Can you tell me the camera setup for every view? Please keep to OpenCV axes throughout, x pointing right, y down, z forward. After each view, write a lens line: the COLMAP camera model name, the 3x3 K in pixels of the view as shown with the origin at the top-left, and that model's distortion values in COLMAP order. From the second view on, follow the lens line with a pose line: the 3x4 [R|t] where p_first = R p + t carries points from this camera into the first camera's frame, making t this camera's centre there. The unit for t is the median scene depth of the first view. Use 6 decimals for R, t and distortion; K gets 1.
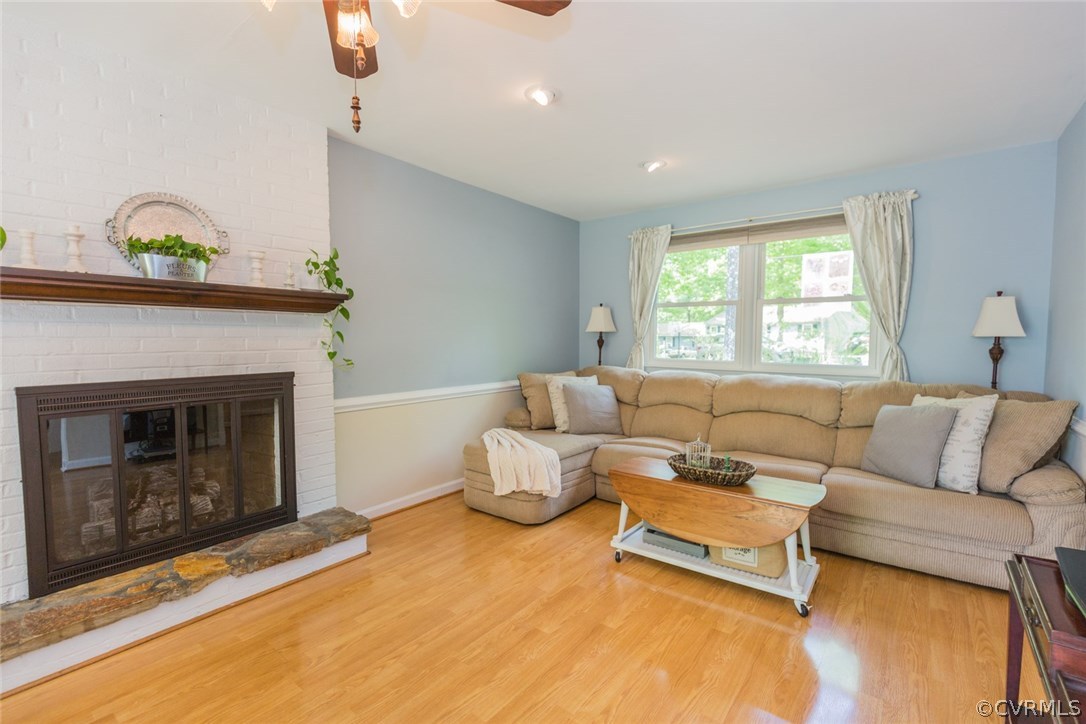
lens RADIAL K [[484.1, 0, 545.8], [0, 484.1, 363.2], [0, 0, 1]] dist [0.001841, 0.000540]
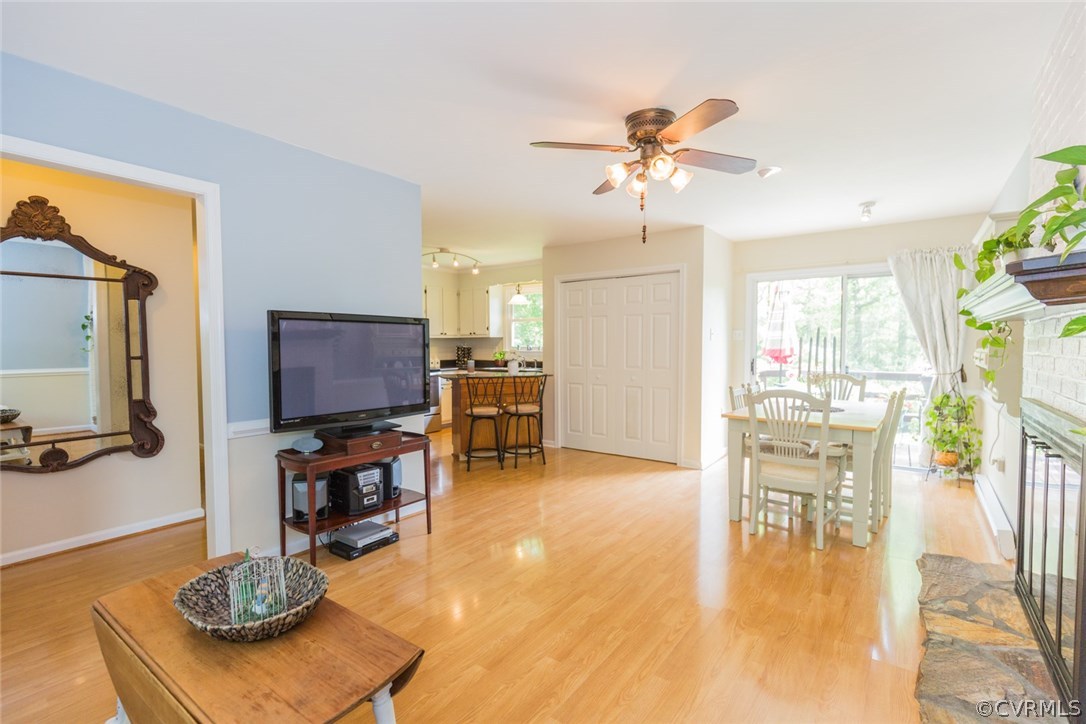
lens RADIAL K [[495.7, 0, 549.9], [0, 495.7, 364.2], [0, 0, 1]] dist [0.001778, 0.000478]
pose [[-0.999109, 0.000670, -0.042197, 0.029844], [-0.003420, 0.995301, 0.096774, -0.093830], [0.042063, 0.096832, -0.994412, 1.482478]]
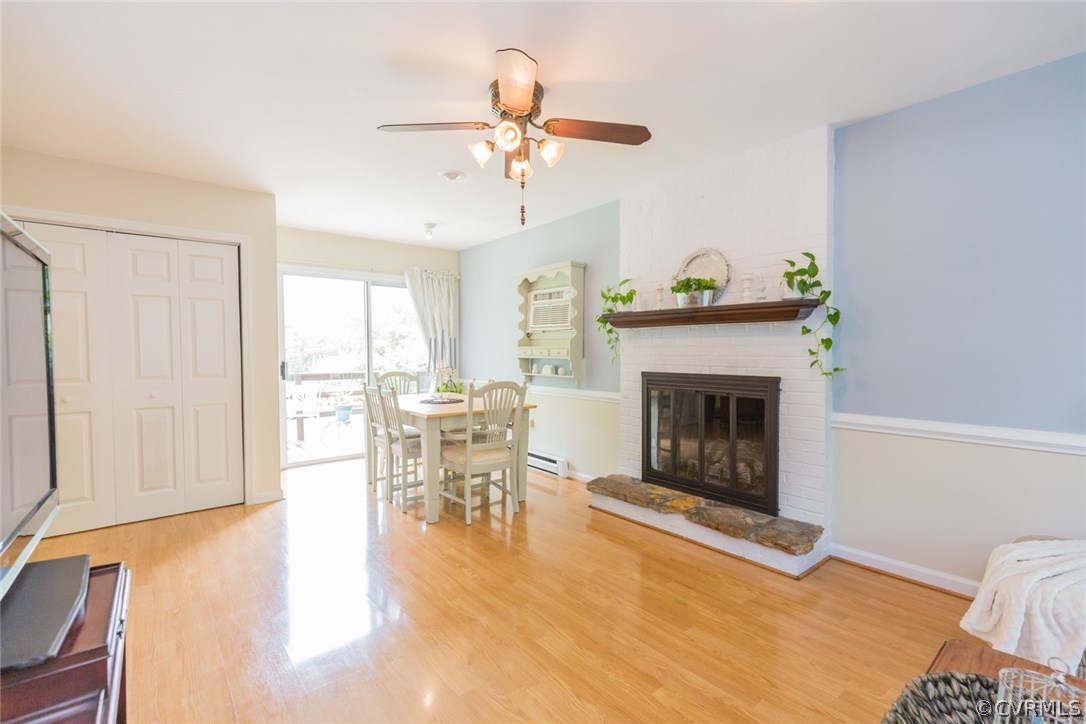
lens RADIAL K [[479.5, 0, 545.0], [0, 479.5, 366.5], [0, 0, 1]] dist [0.002226, 0.000346]
pose [[-0.217743, 0.030633, -0.975525, 0.641423], [-0.054826, 0.997545, 0.043562, -0.024311], [0.974465, 0.062969, -0.215529, 0.736558]]
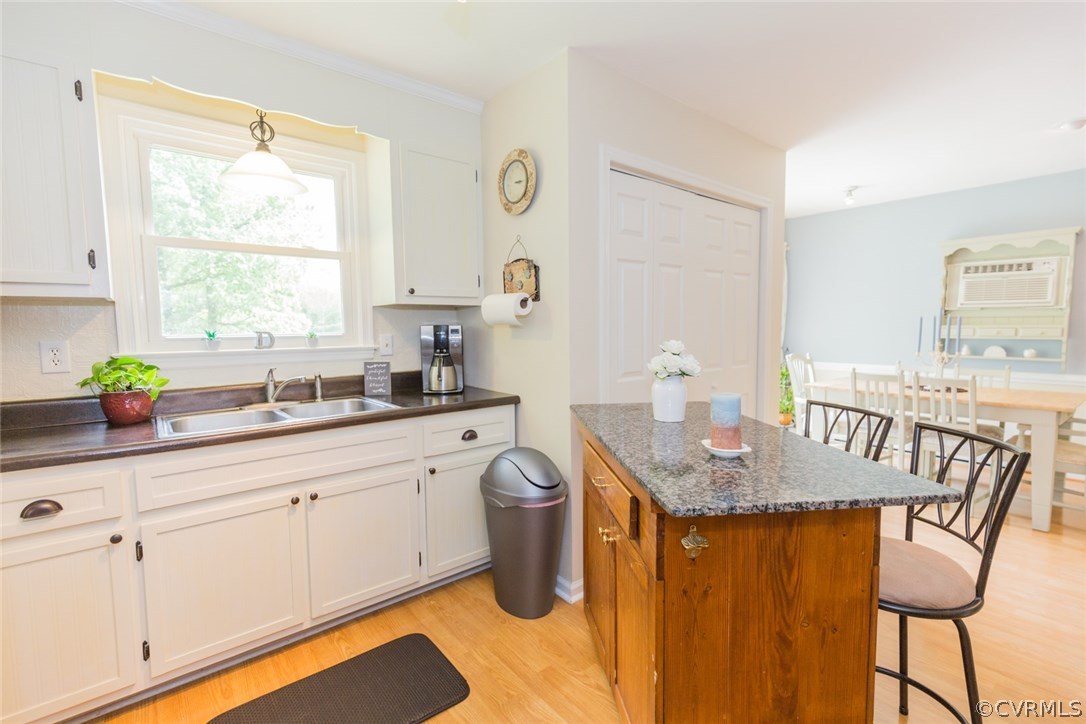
lens RADIAL K [[484.1, 0, 545.8], [0, 484.1, 363.2], [0, 0, 1]] dist [0.001841, 0.000540]
pose [[-0.210844, 0.076049, -0.974557, 0.782062], [-0.048600, 0.994921, 0.088153, 0.033130], [0.976311, 0.065950, -0.206077, -0.728648]]
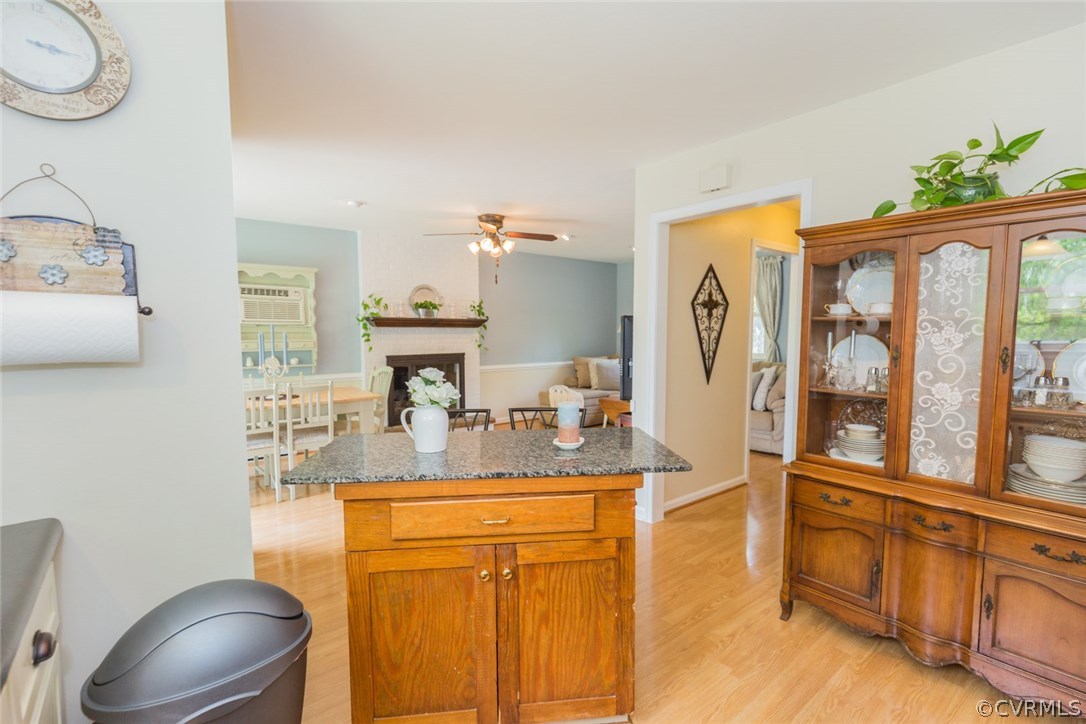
lens RADIAL K [[495.7, 0, 549.9], [0, 495.7, 364.2], [0, 0, 1]] dist [0.001778, 0.000478]
pose [[0.975786, 0.011847, -0.218408, 0.415304], [-0.009109, 0.999867, 0.013542, 0.037077], [0.218540, -0.011225, 0.975764, -1.278296]]
